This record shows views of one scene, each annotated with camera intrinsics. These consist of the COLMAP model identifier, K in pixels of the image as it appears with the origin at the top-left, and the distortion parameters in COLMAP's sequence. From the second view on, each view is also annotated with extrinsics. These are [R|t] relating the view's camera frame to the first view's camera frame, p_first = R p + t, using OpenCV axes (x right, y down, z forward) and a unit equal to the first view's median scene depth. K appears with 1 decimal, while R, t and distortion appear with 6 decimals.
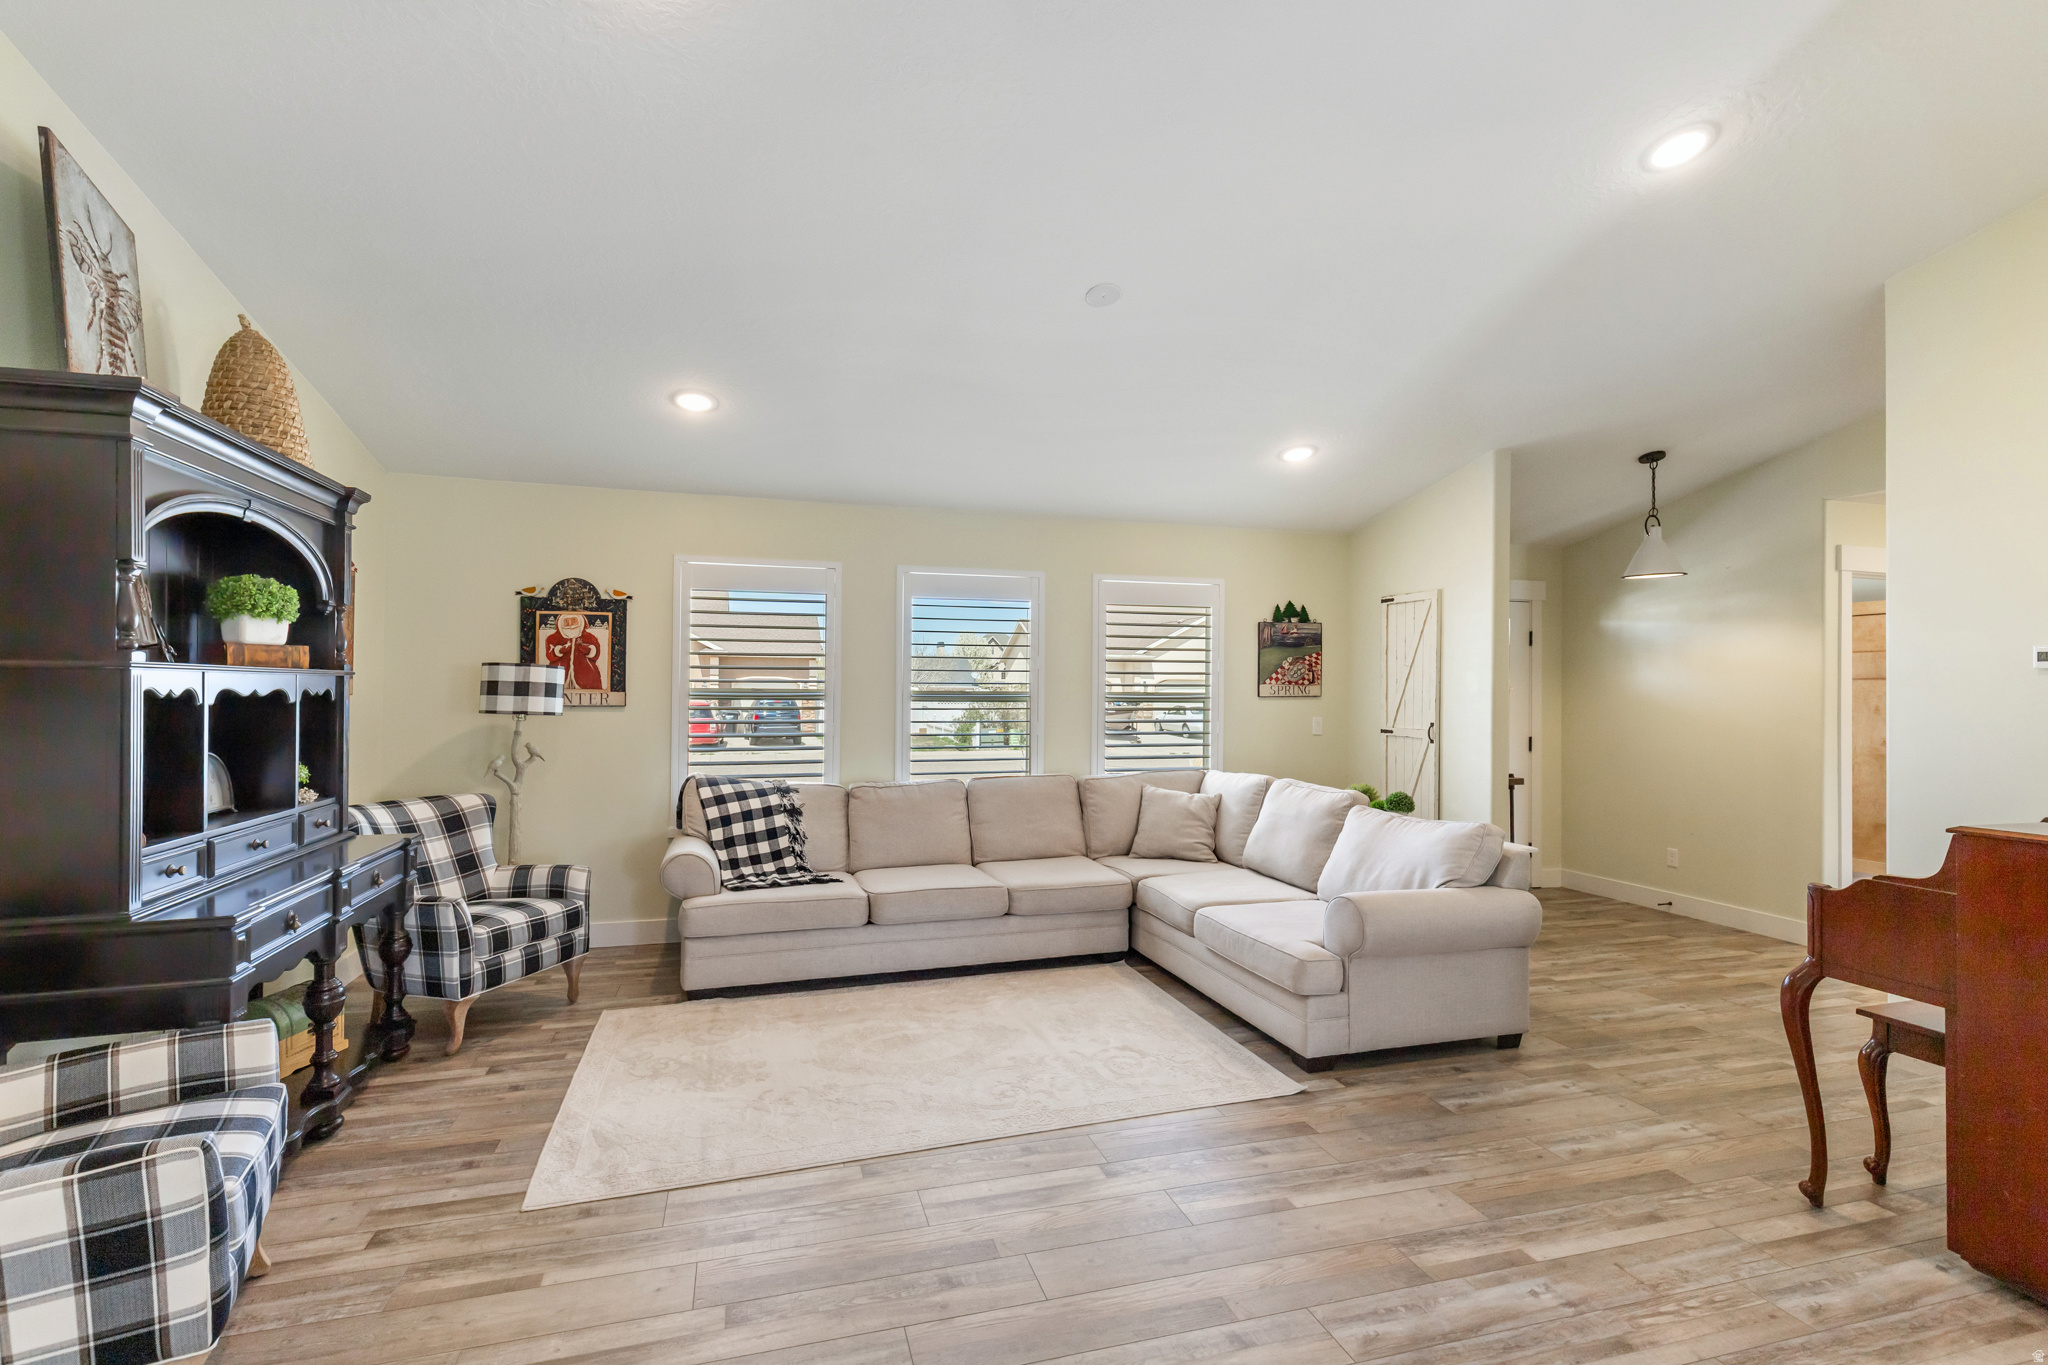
lens RADIAL K [[930.0, 0, 1010.0], [0, 930.0, 689.9], [0, 0, 1]] dist [0.008238, 0.000555]
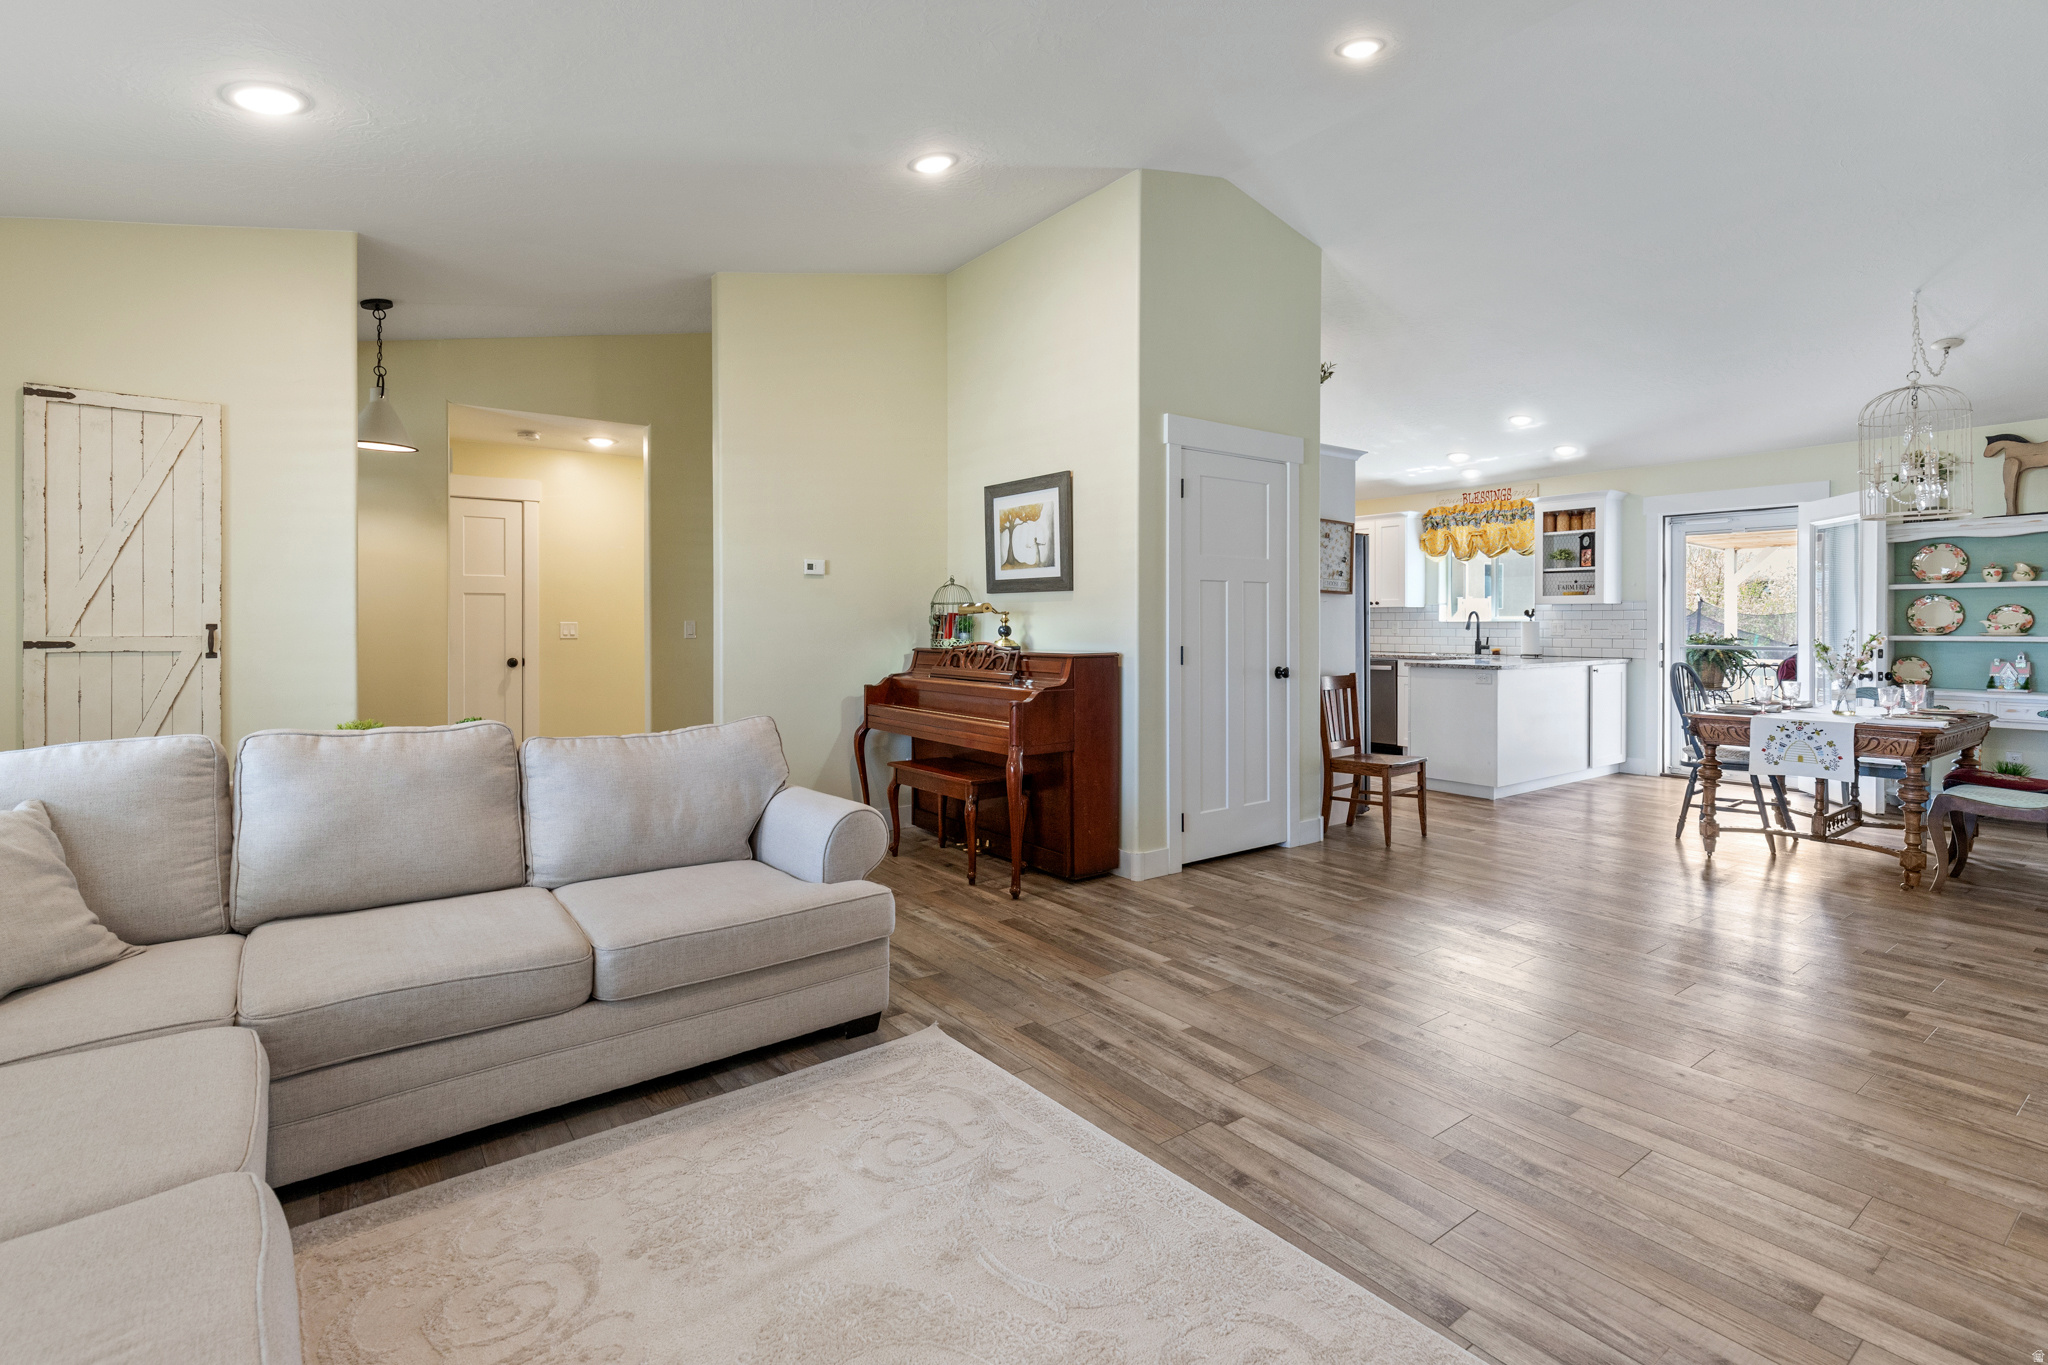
lens RADIAL K [[930.0, 0, 1022.5], [0, 930.0, 626.9], [0, 0, 1]] dist [0.008238, 0.000555]
pose [[-0.356453, -0.003044, 0.934308, -0.336795], [-0.006797, 0.999977, 0.000665, 0.036575], [-0.934289, -0.006113, -0.356465, 0.801277]]
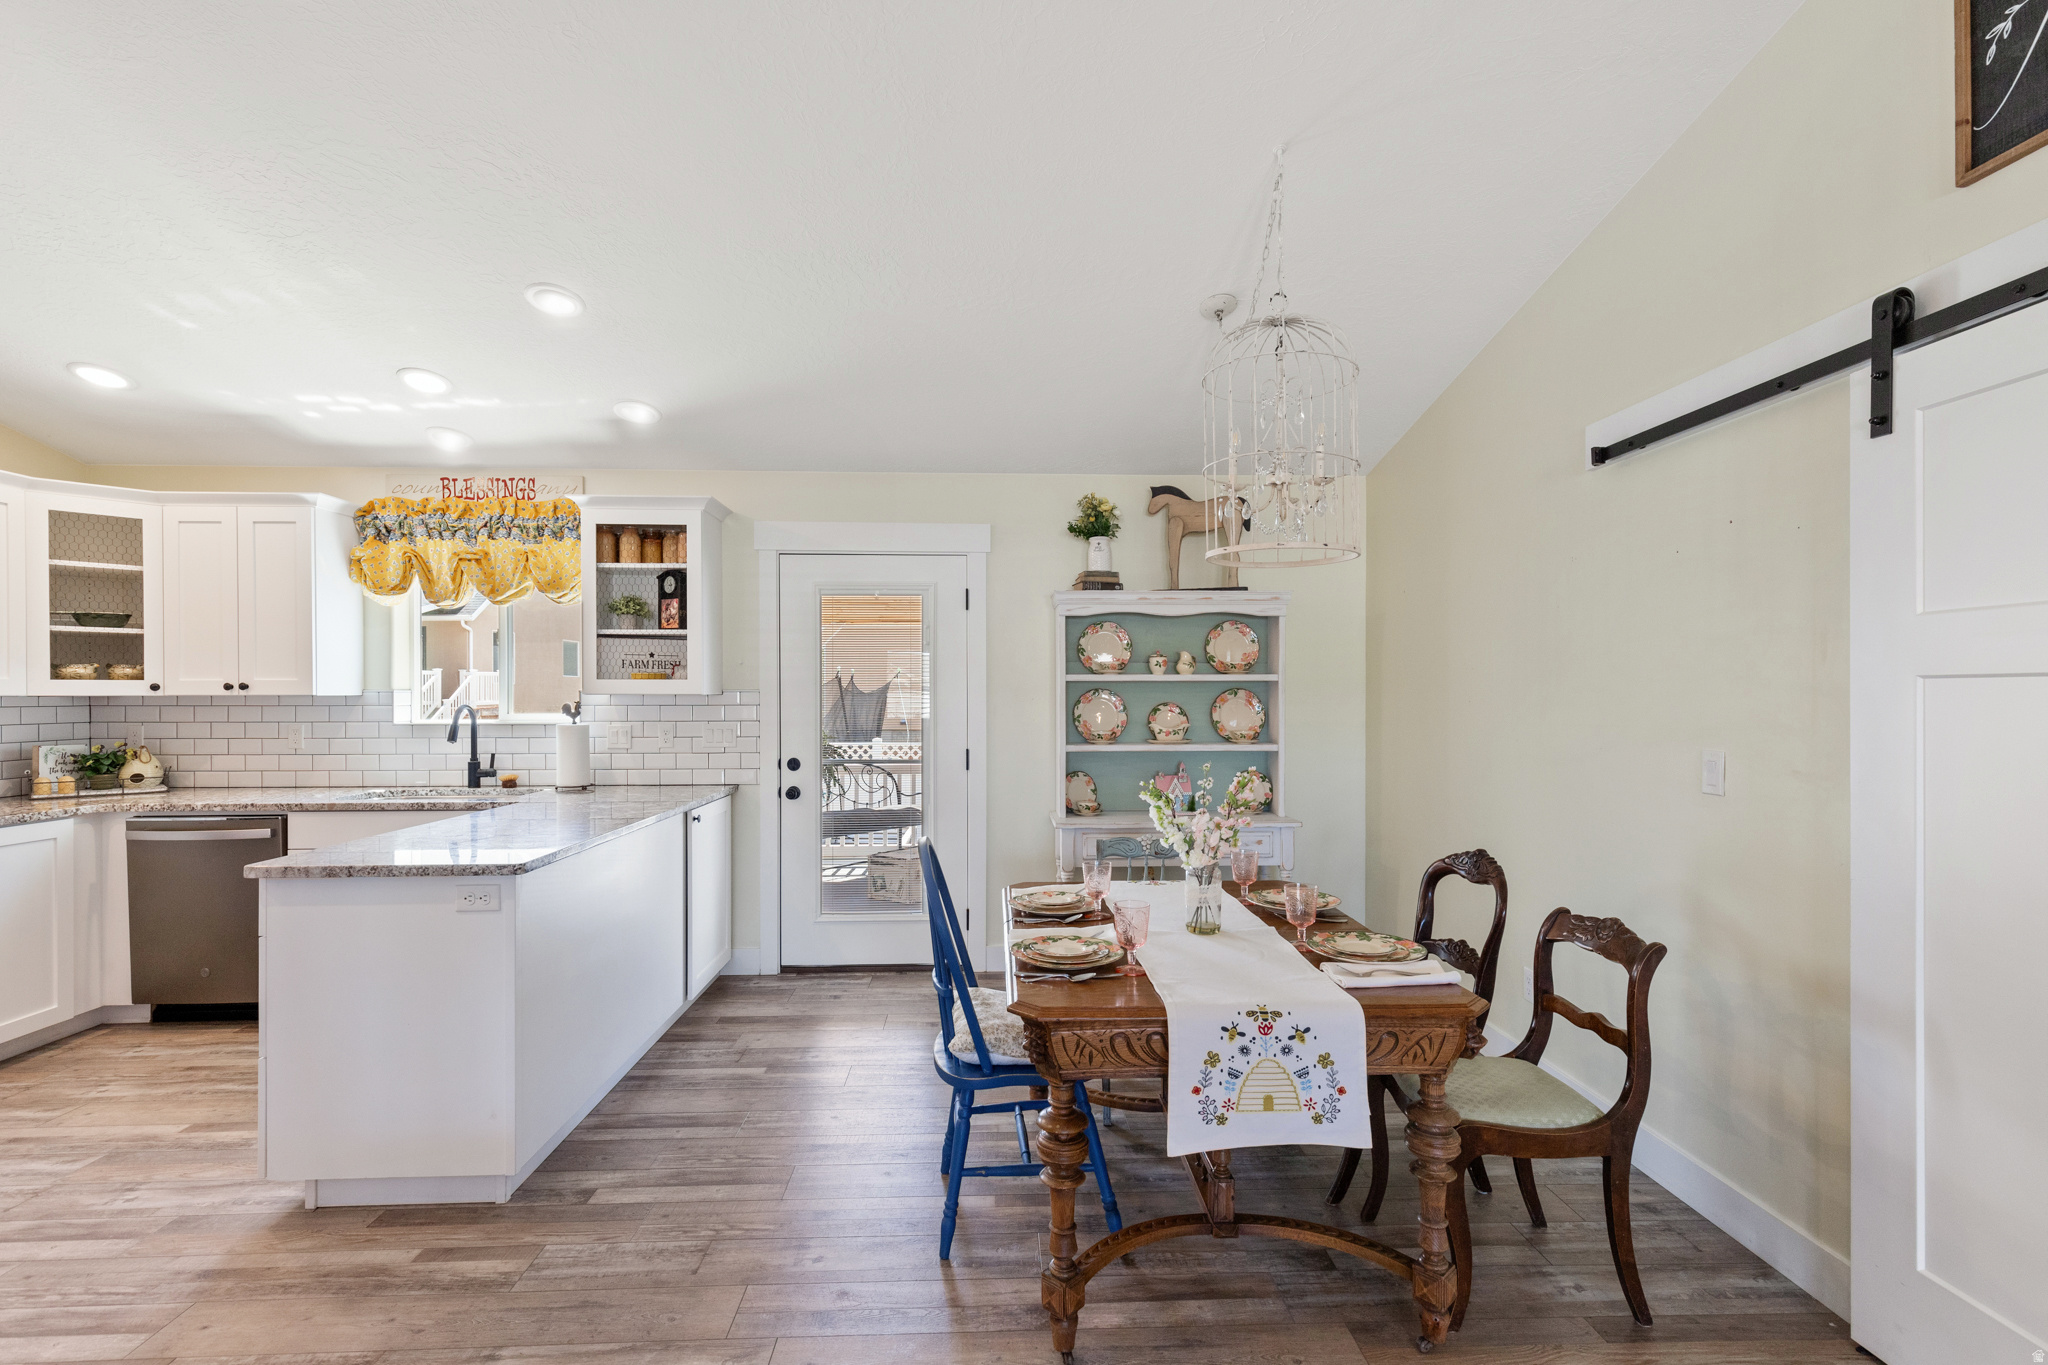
lens RADIAL K [[930.0, 0, 1027.5], [0, 930.0, 703.7], [0, 0, 1]] dist [0.008238, 0.000555]
pose [[-0.974469, -0.000729, 0.224519, -0.122103], [-0.000529, 0.999999, 0.000948, 0.023468], [-0.224520, 0.000805, -0.974469, 0.565758]]
